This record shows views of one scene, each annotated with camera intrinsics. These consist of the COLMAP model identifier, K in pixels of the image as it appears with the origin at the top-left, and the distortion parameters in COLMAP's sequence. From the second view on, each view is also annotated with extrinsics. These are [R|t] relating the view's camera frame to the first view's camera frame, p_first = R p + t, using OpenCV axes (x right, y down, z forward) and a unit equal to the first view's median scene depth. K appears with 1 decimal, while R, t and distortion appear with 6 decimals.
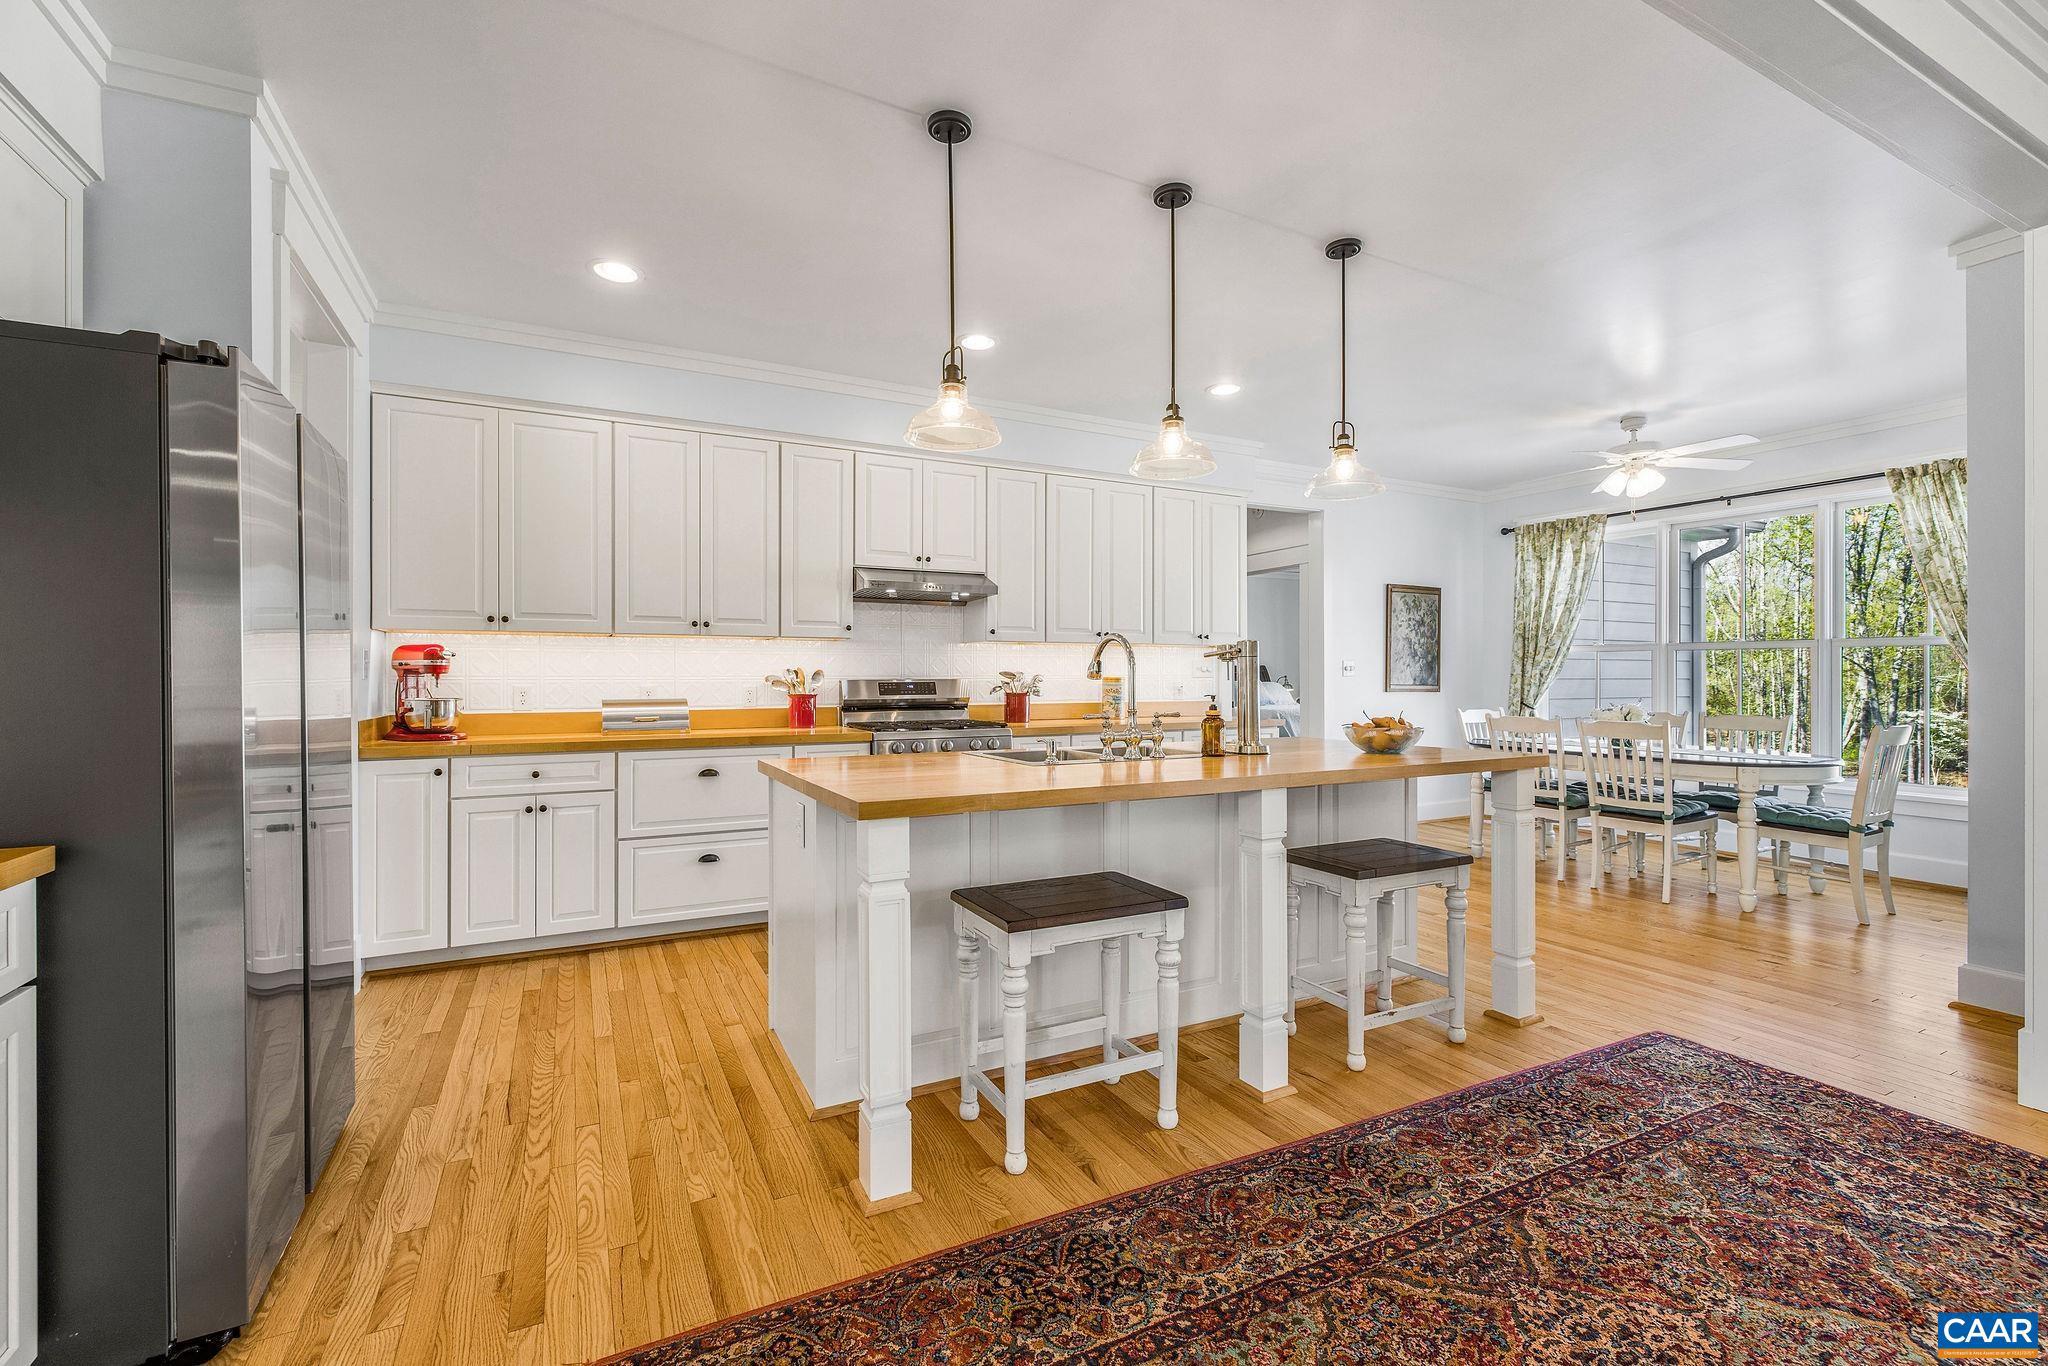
lens RADIAL K [[883.3, 0, 1021.1], [0, 883.3, 678.2], [0, 0, 1]] dist [-0.001335, -0.000031]
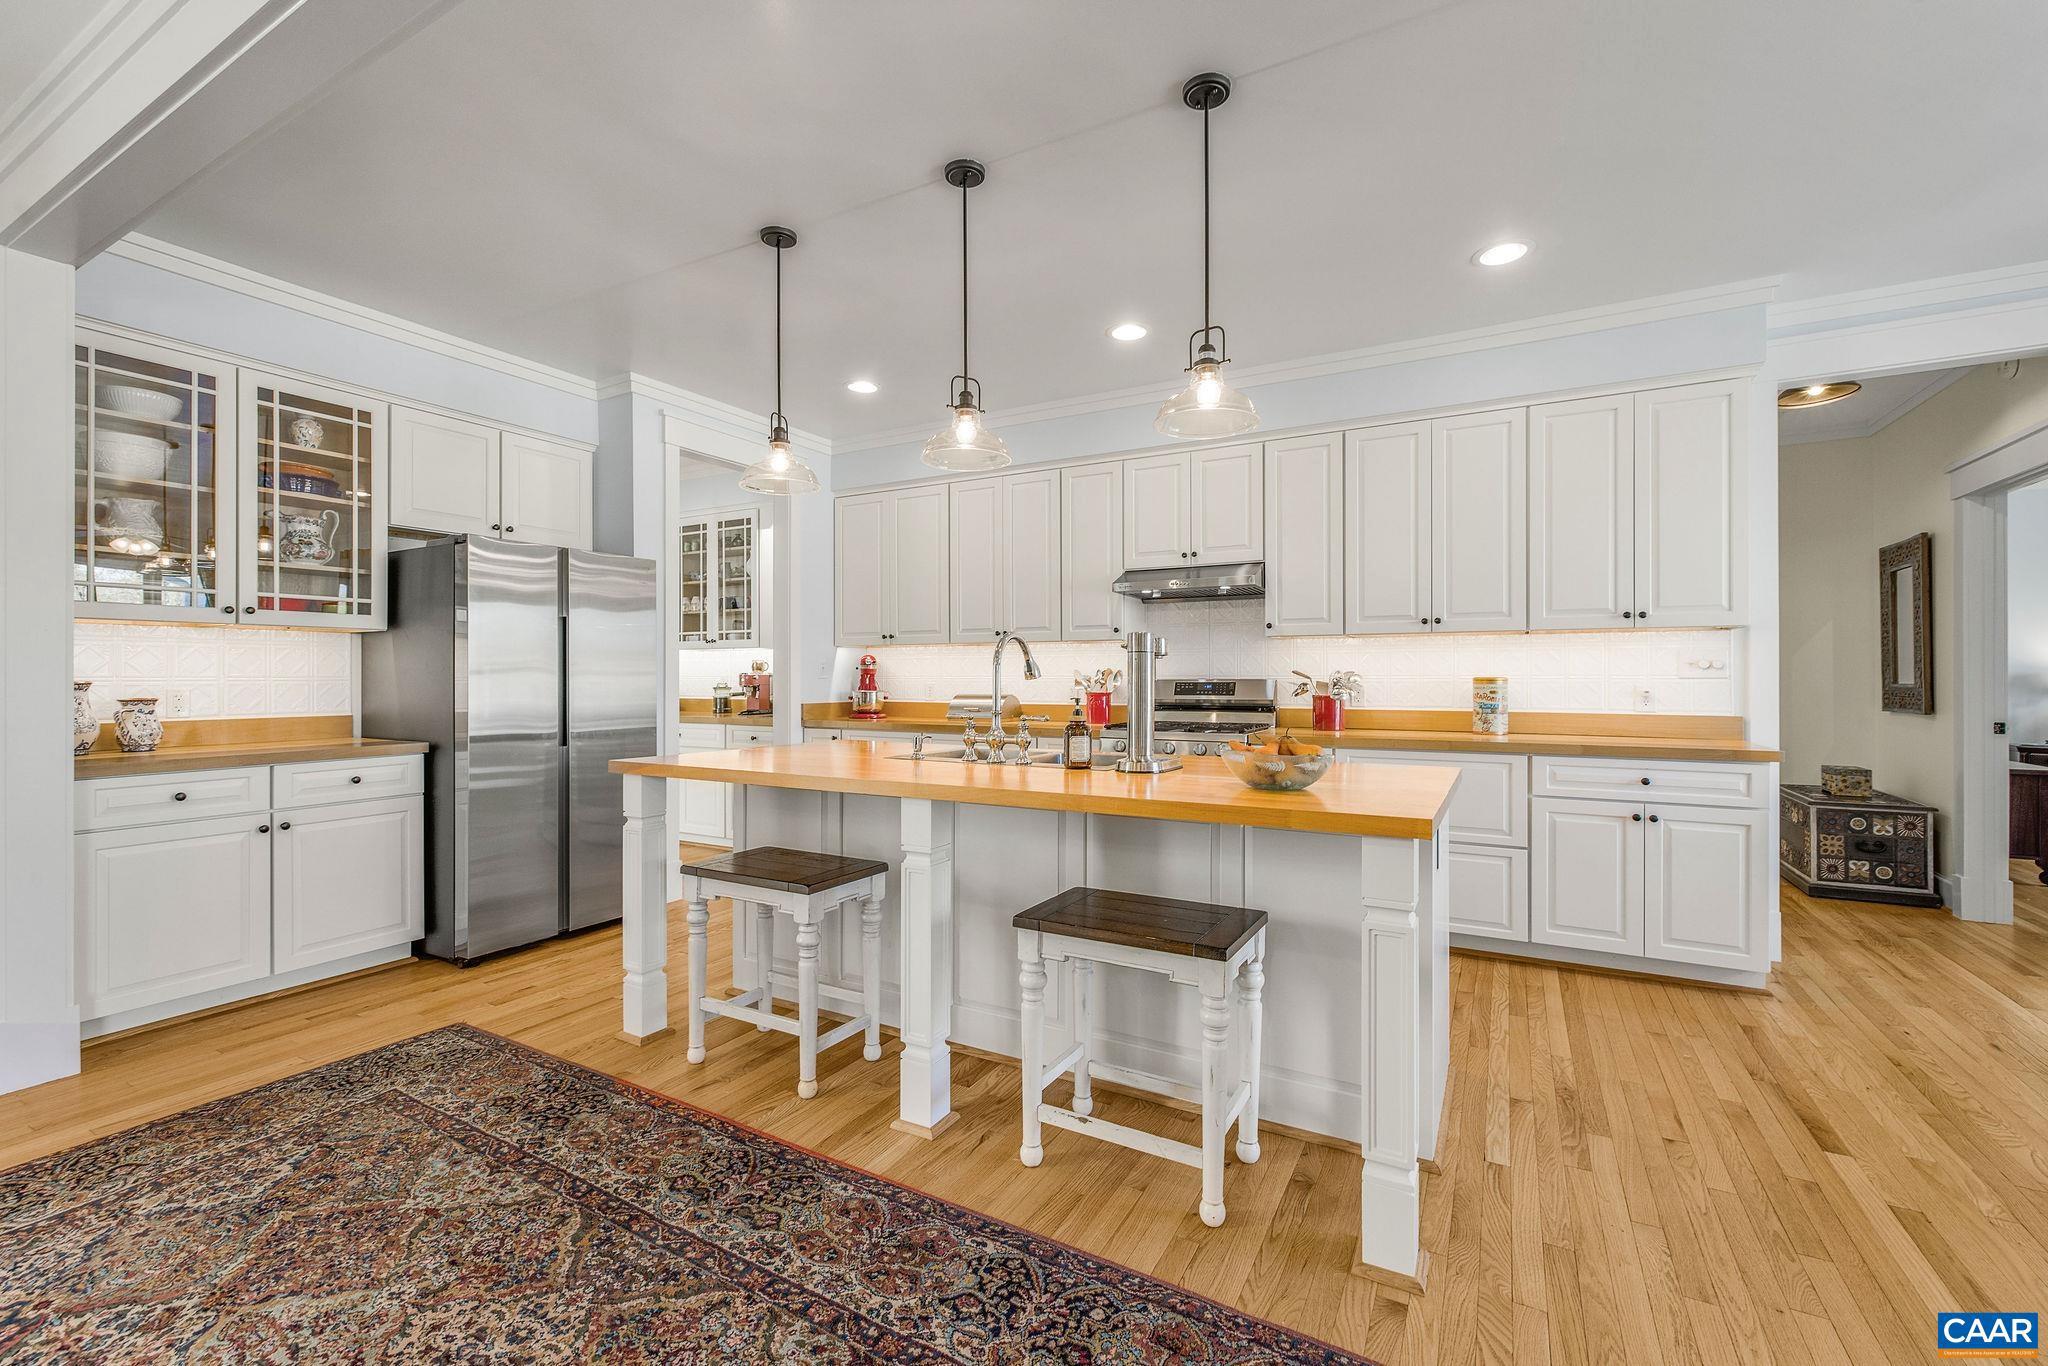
lens RADIAL K [[883.3, 0, 1013.2], [0, 883.3, 680.8], [0, 0, 1]] dist [-0.001335, -0.000031]
pose [[0.541703, 0.004847, -0.840556, 0.583162], [-0.001709, 0.999988, 0.004665, -0.001242], [0.840568, -0.001091, 0.541704, 0.305701]]
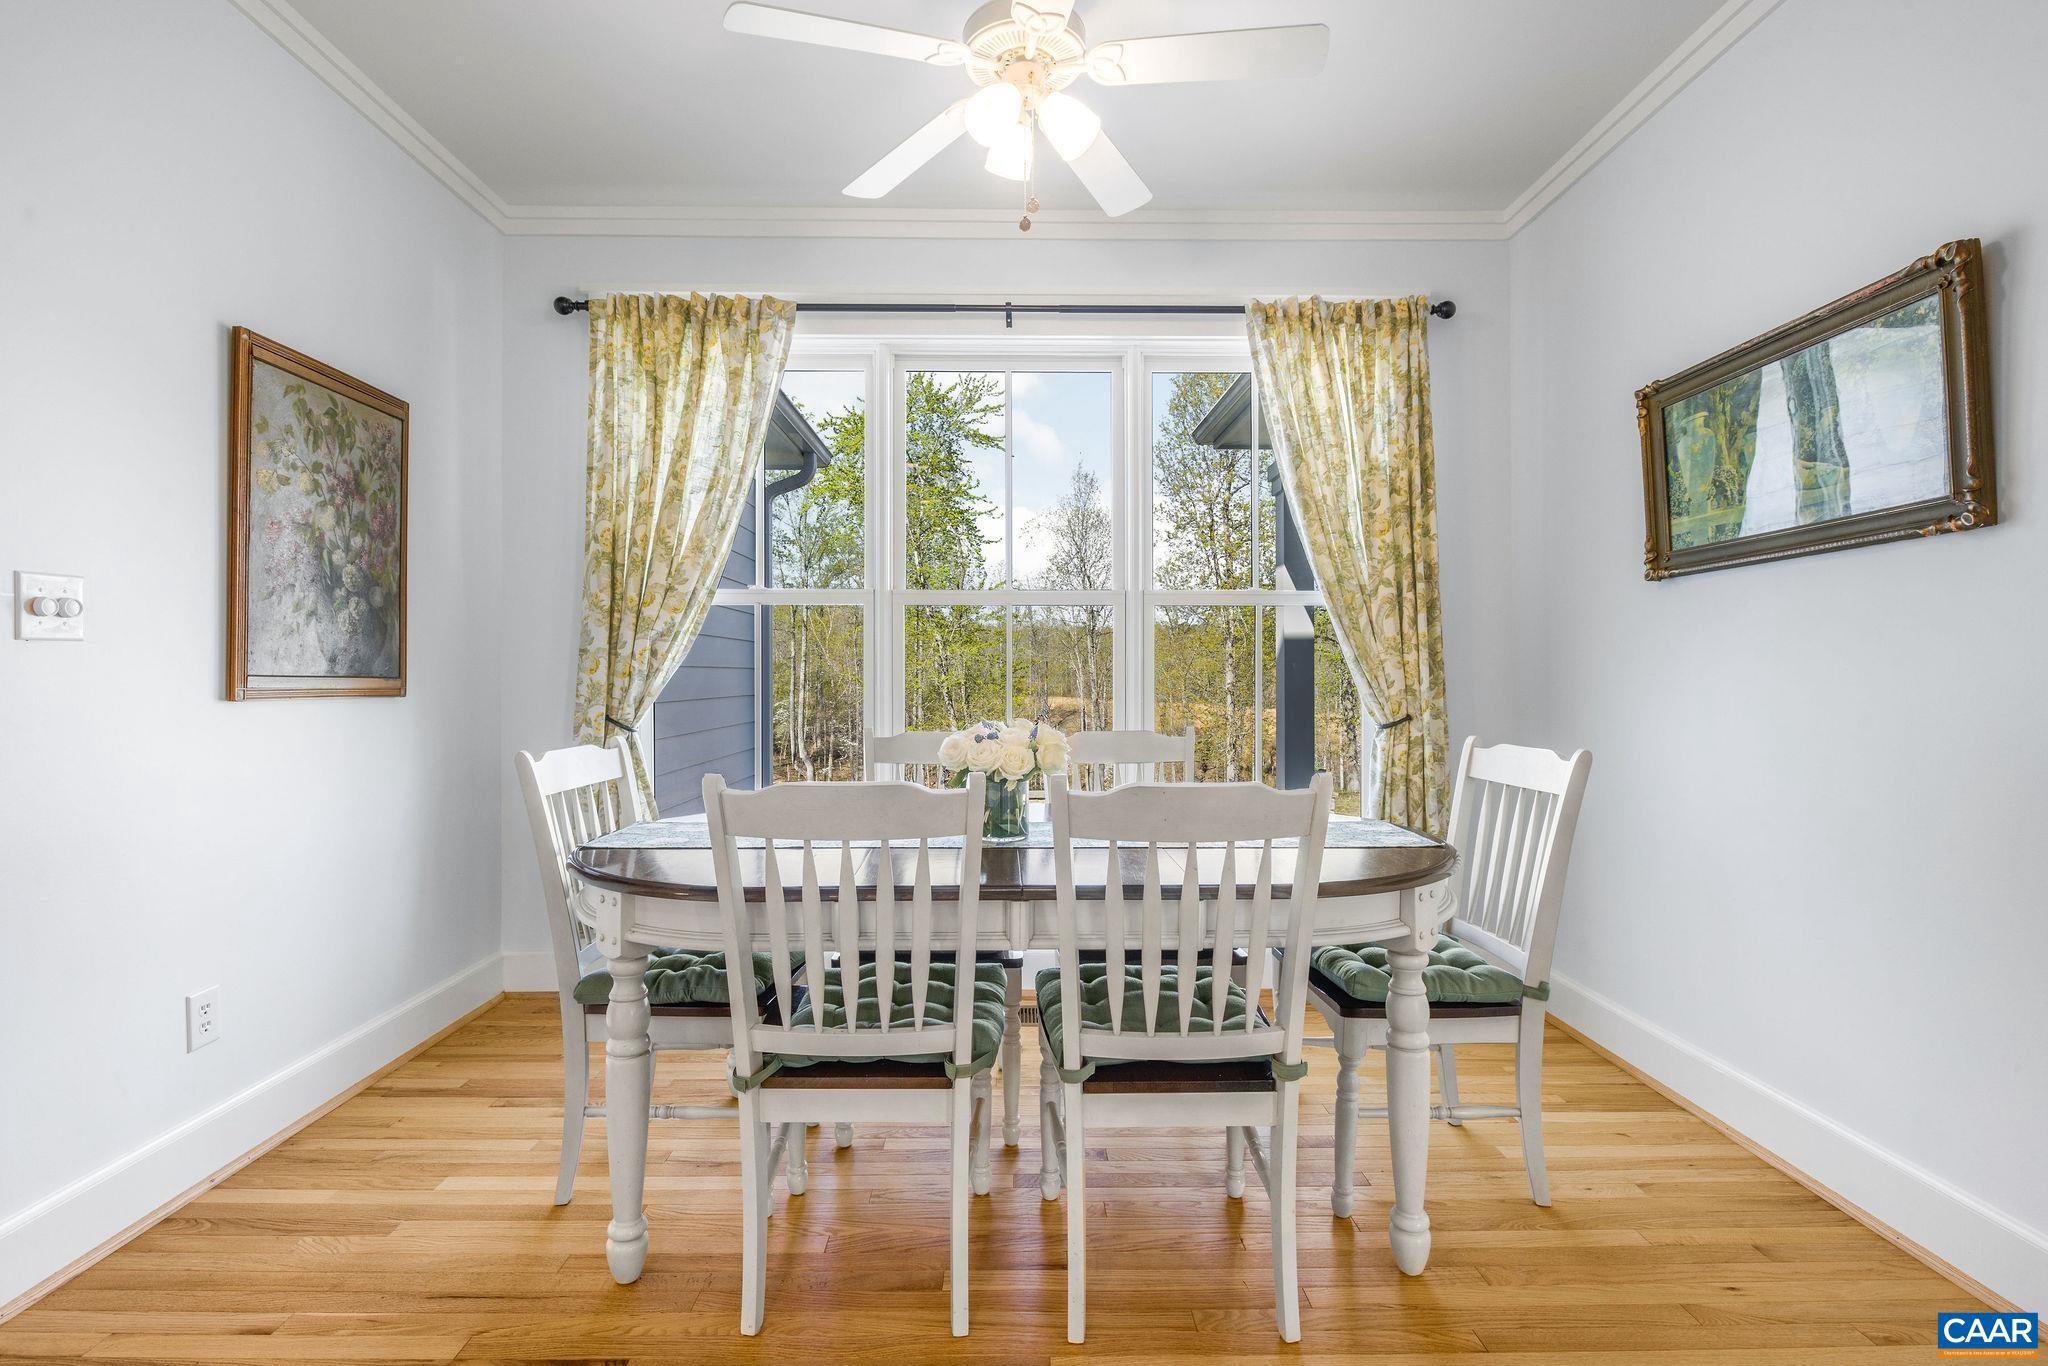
lens RADIAL K [[966.4, 0, 1026.4], [0, 966.4, 673.9], [0, 0, 1]] dist [-0.017919, -0.000186]
pose [[0.450174, -0.002445, 0.892938, 0.354823], [0.005879, 0.999983, -0.000225, 0.011684], [-0.892922, 0.005350, 0.450180, 0.882986]]
